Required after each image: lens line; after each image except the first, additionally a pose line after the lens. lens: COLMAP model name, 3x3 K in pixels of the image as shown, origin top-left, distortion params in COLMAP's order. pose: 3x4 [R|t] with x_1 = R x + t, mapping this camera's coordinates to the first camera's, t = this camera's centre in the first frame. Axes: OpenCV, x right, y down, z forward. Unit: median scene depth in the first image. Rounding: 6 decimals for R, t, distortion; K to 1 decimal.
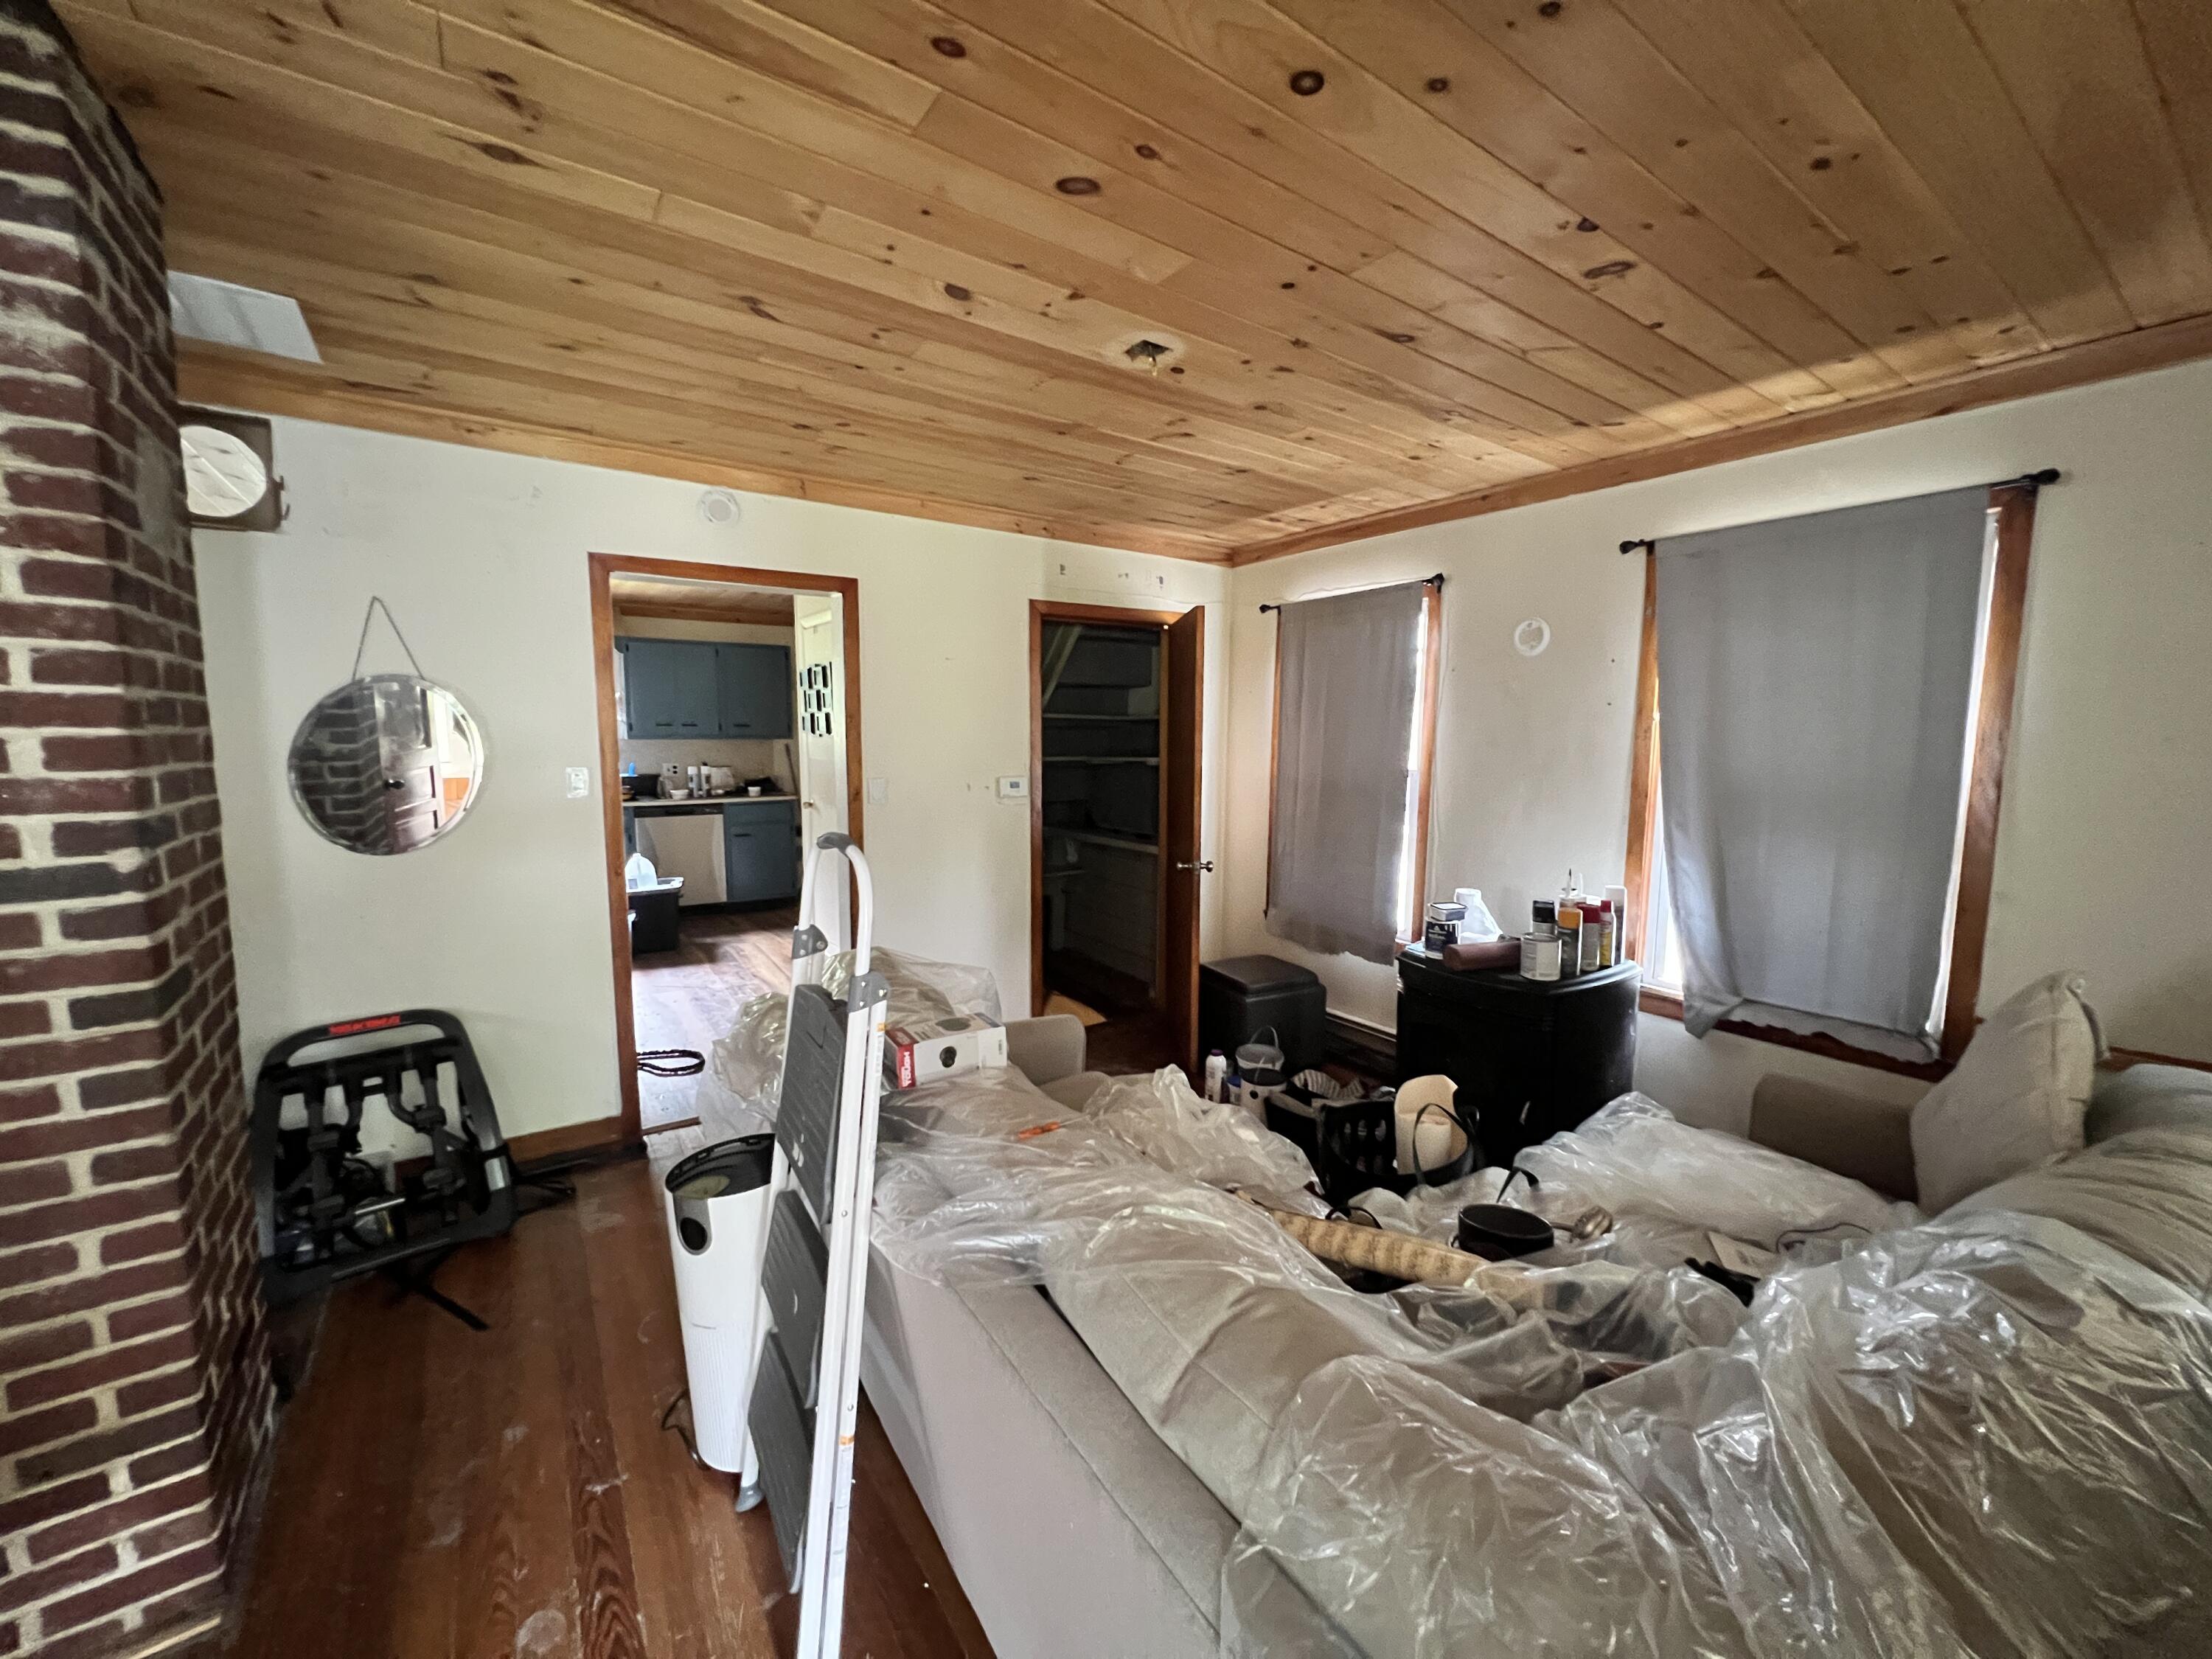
lens RADIAL K [[883.7, 0, 1108.5], [0, 883.7, 820.9], [0, 0, 1]] dist [-0.001497, 0.000183]
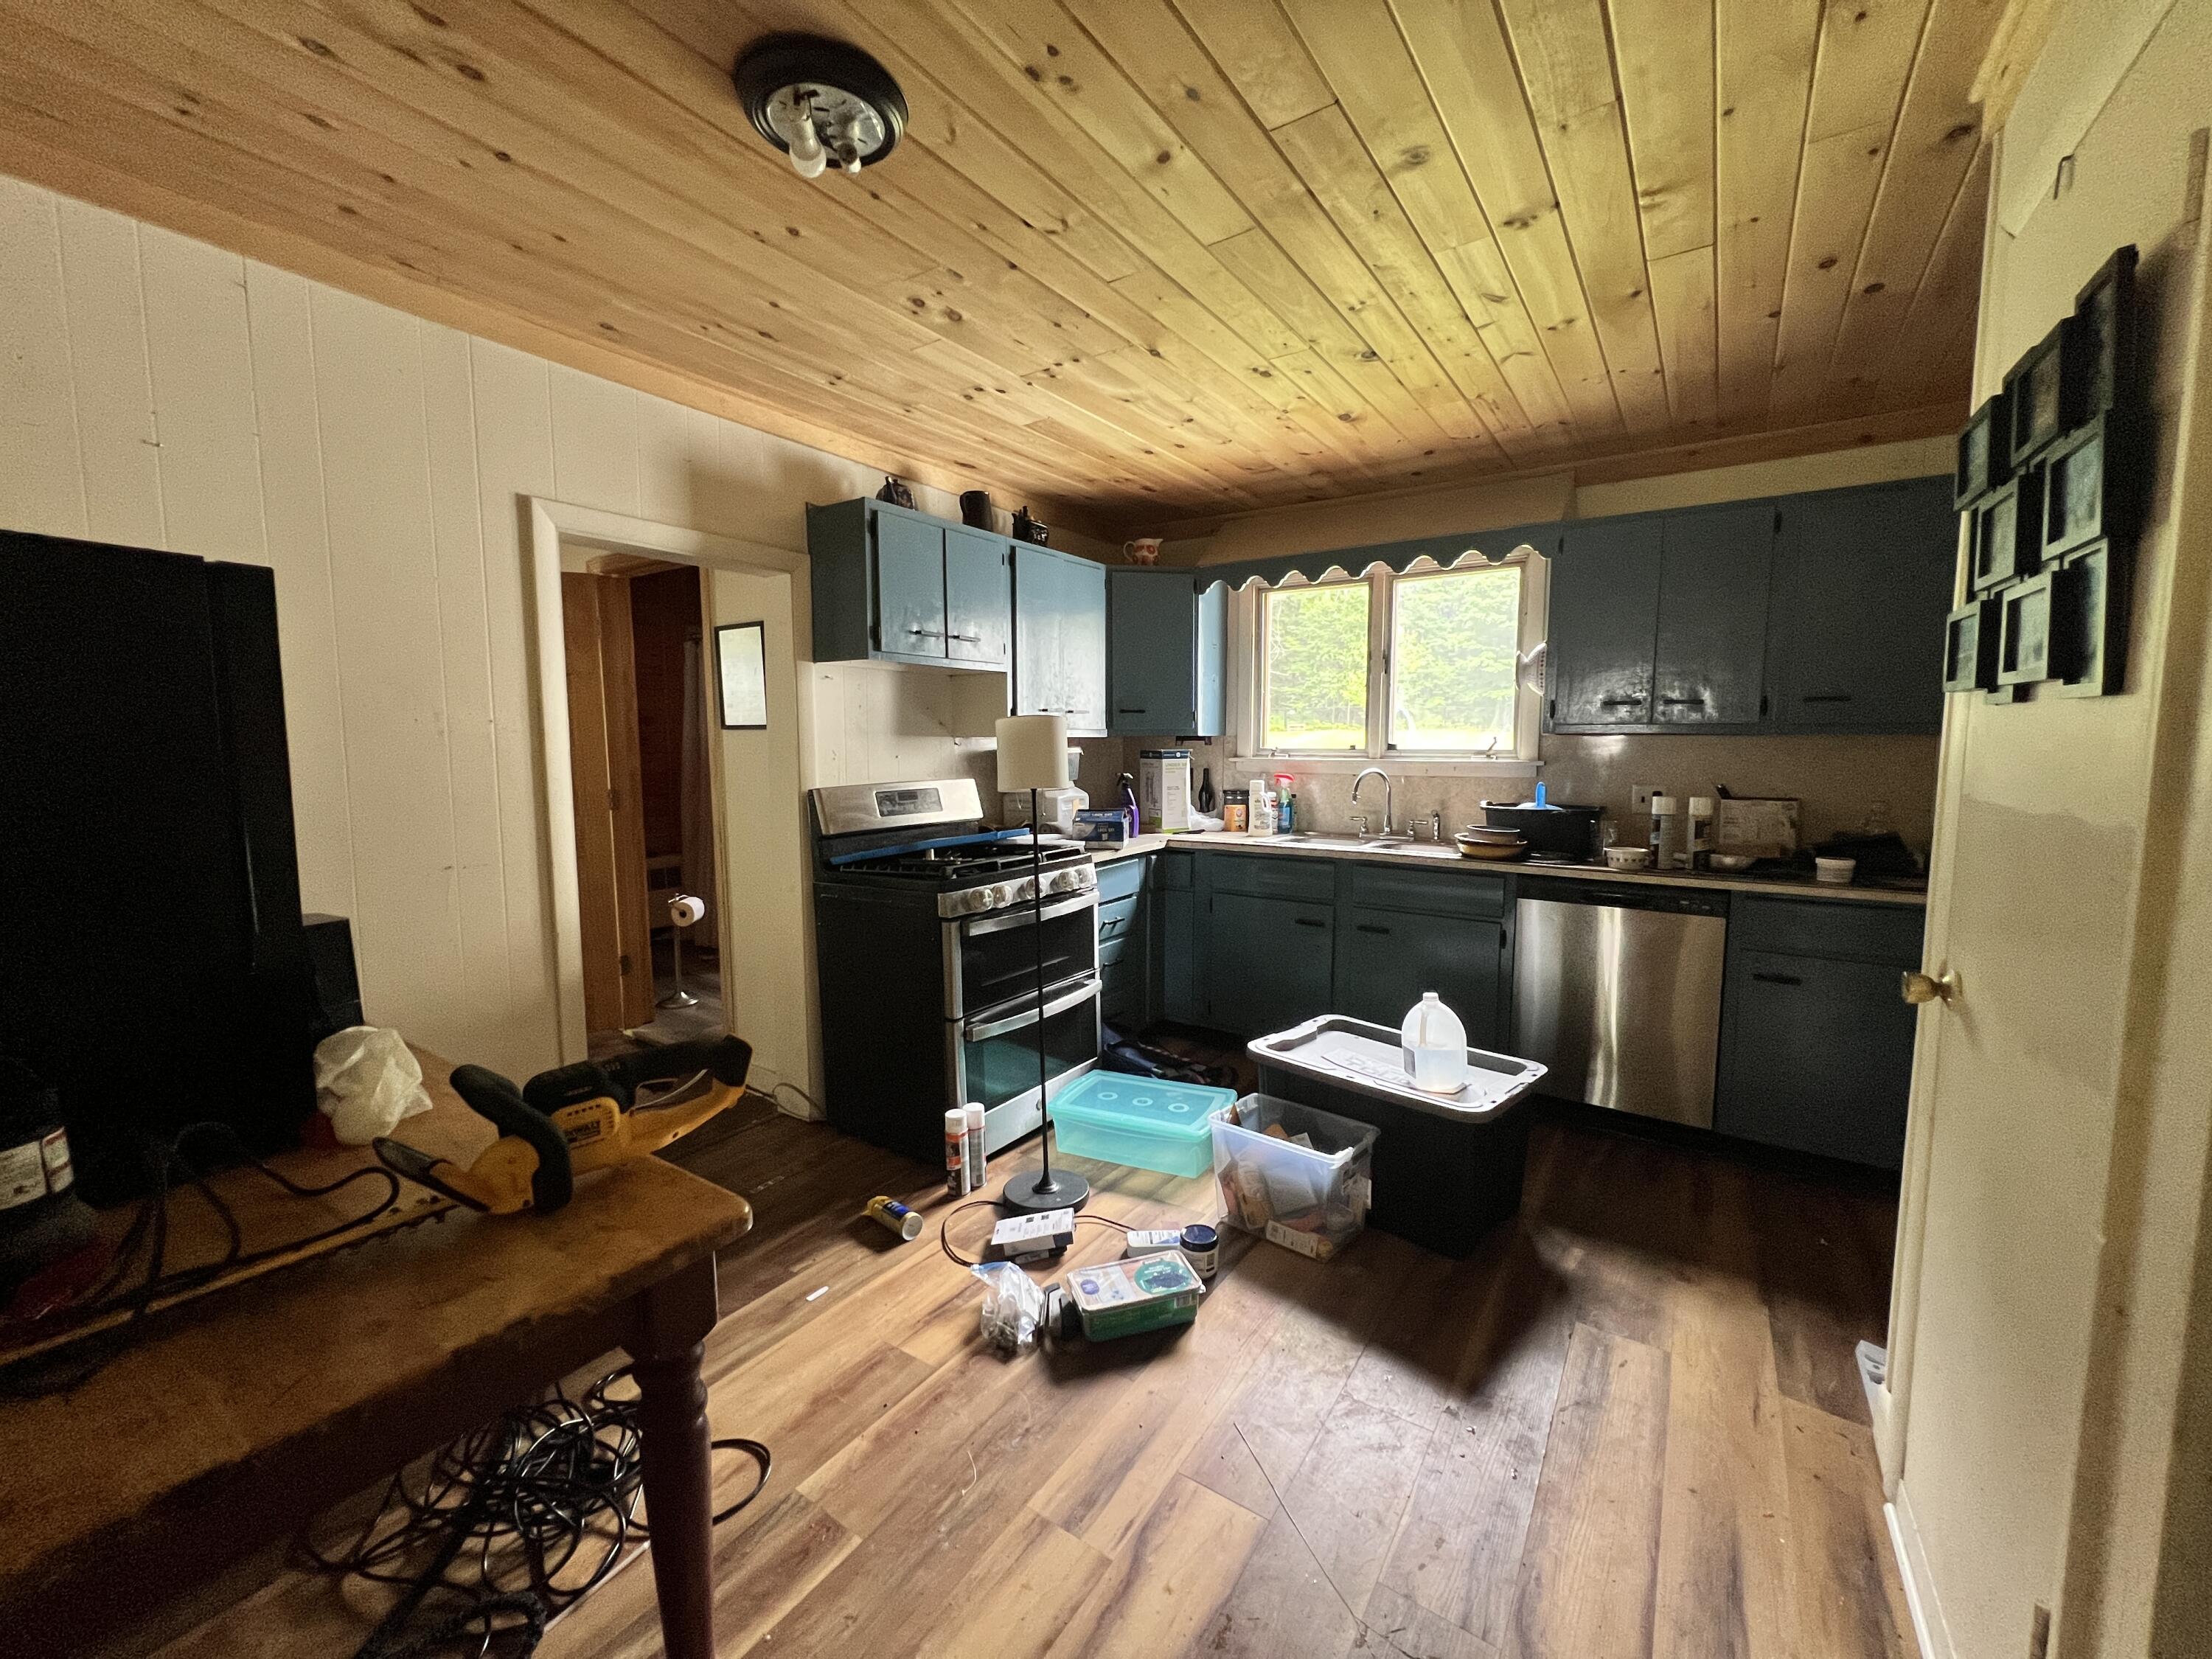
lens RADIAL K [[883.7, 0, 1118.2], [0, 883.7, 825.9], [0, 0, 1]] dist [-0.001497, 0.000183]
pose [[0.363120, 0.086520, -0.927716, -0.475391], [-0.095771, 0.993871, 0.055204, -0.128333], [0.926807, 0.068802, 0.369181, 1.678830]]
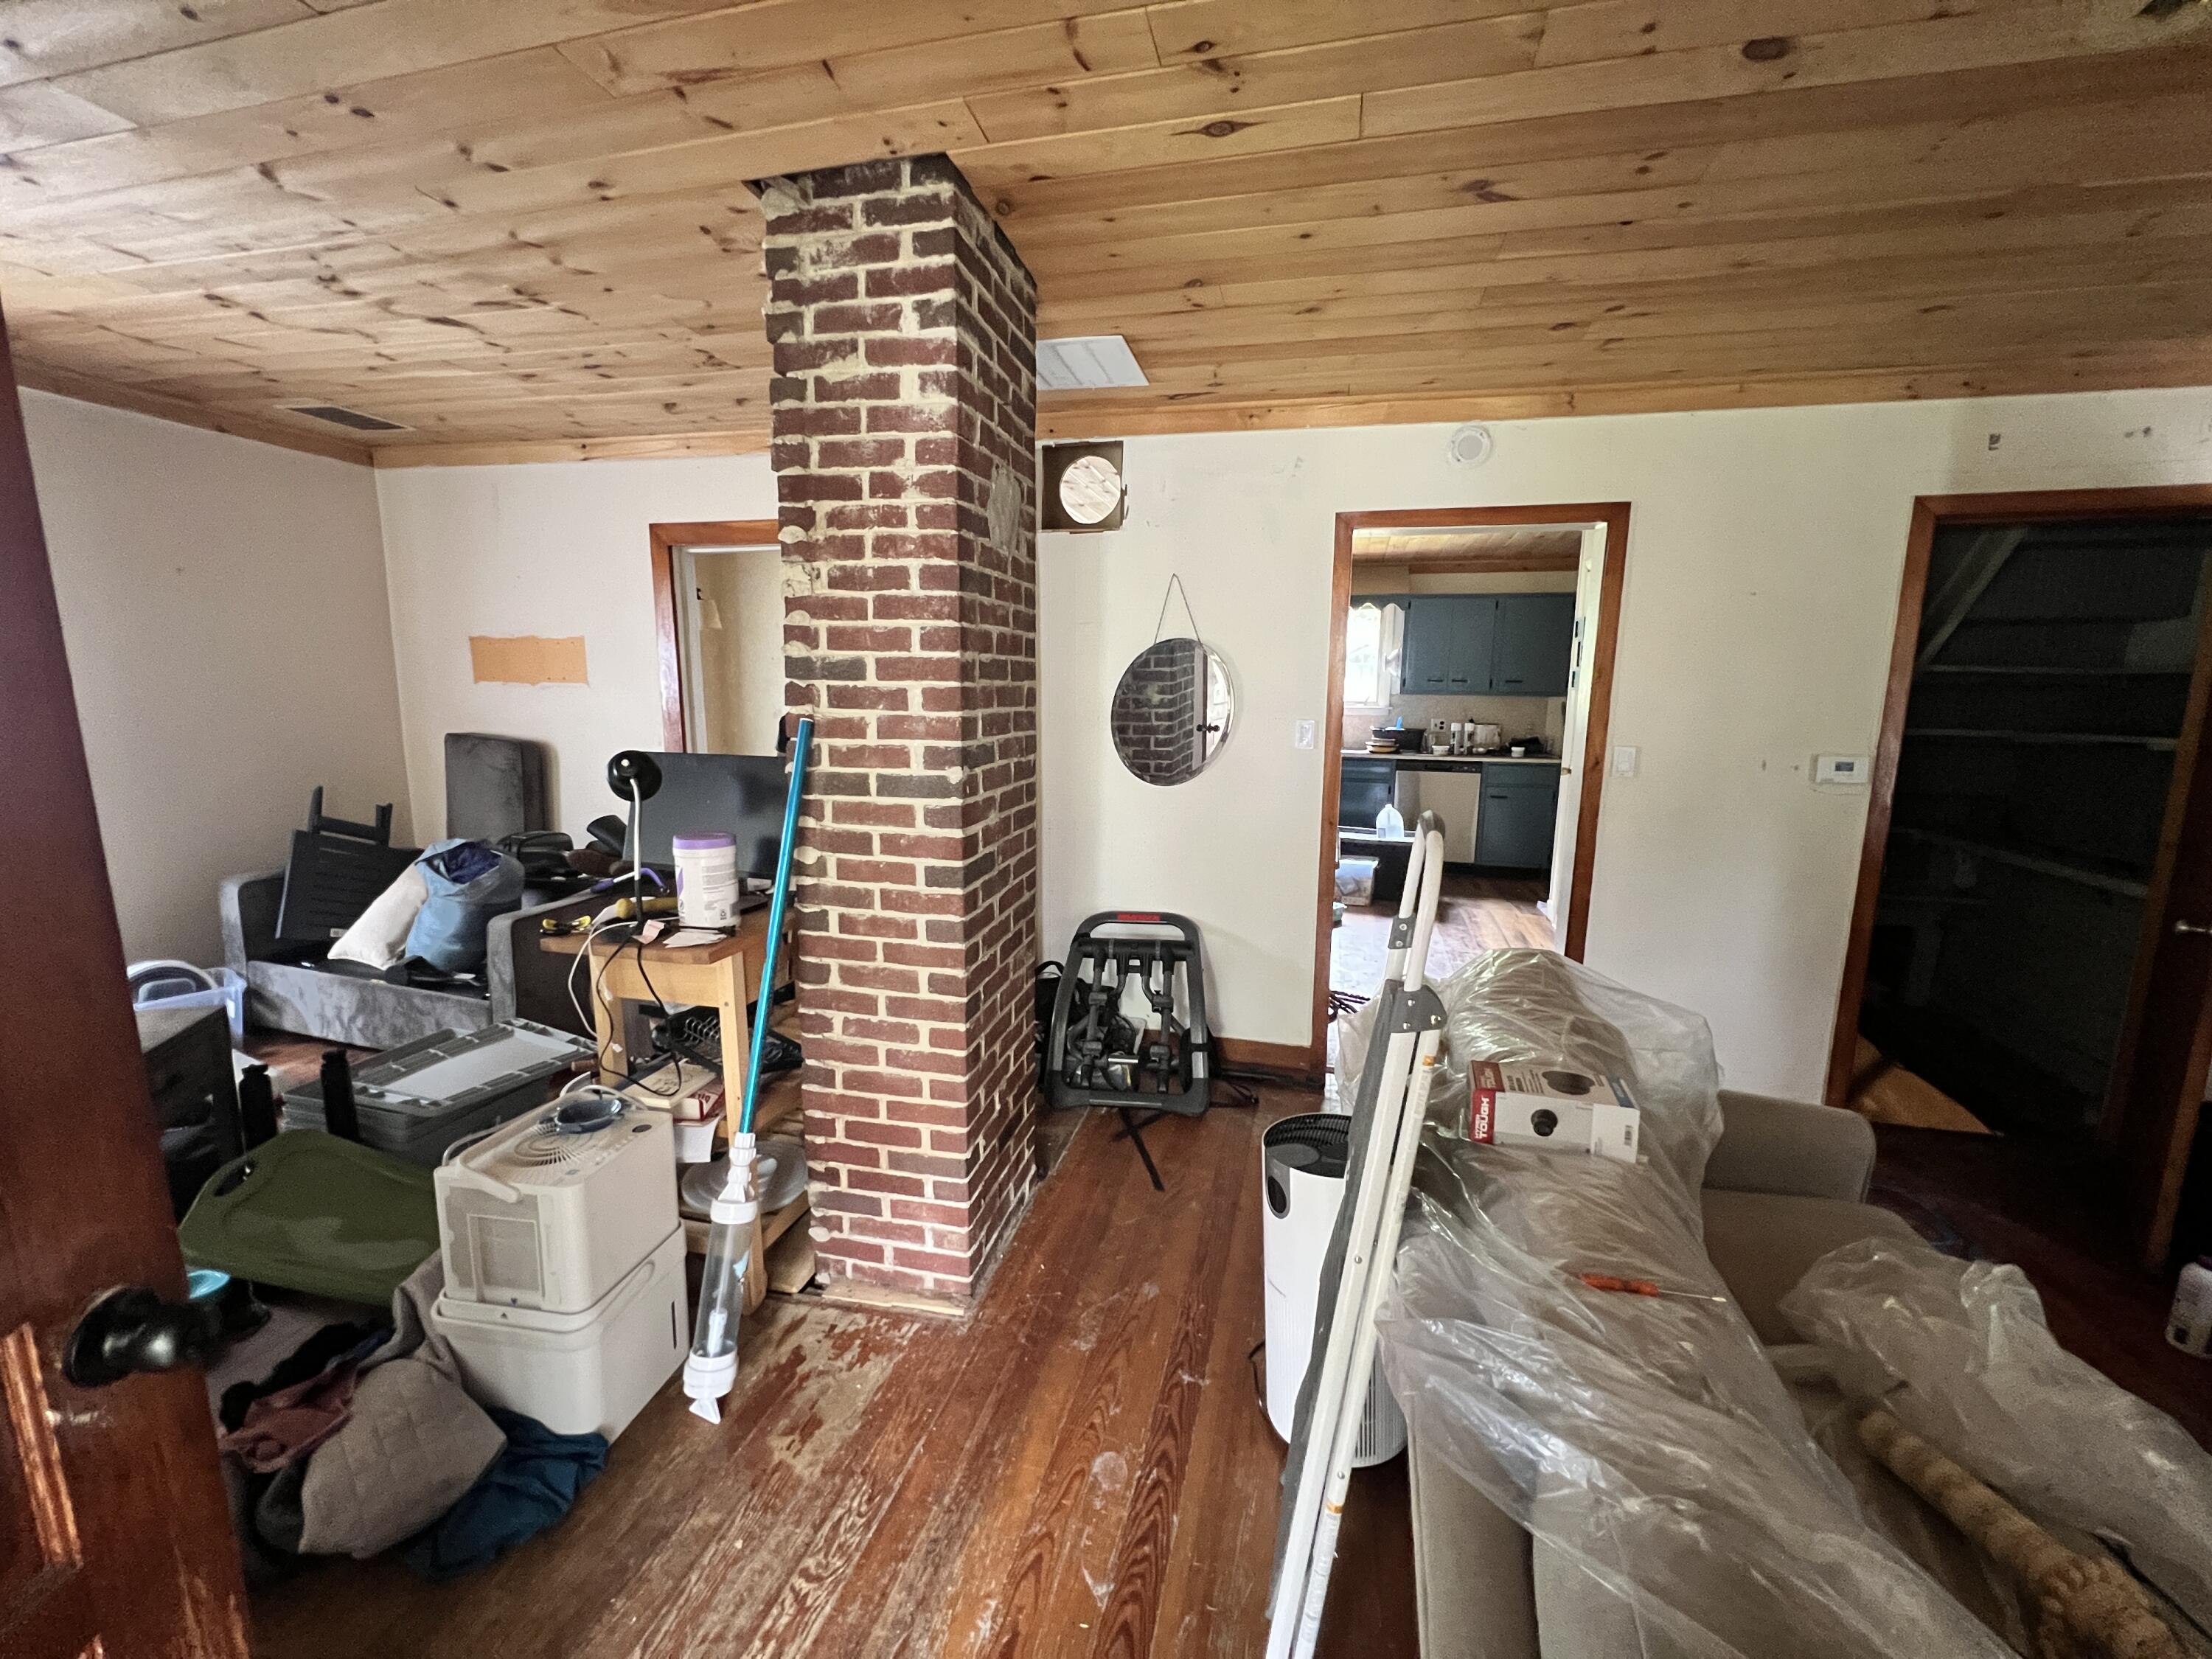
lens RADIAL K [[883.7, 0, 1111.4], [0, 883.7, 822.8], [0, 0, 1]] dist [-0.001497, 0.000183]
pose [[0.655099, 0.122712, -0.745512, 0.077441], [-0.084375, 0.992432, 0.089212, -0.017358], [0.750817, 0.004460, 0.660495, 0.157448]]
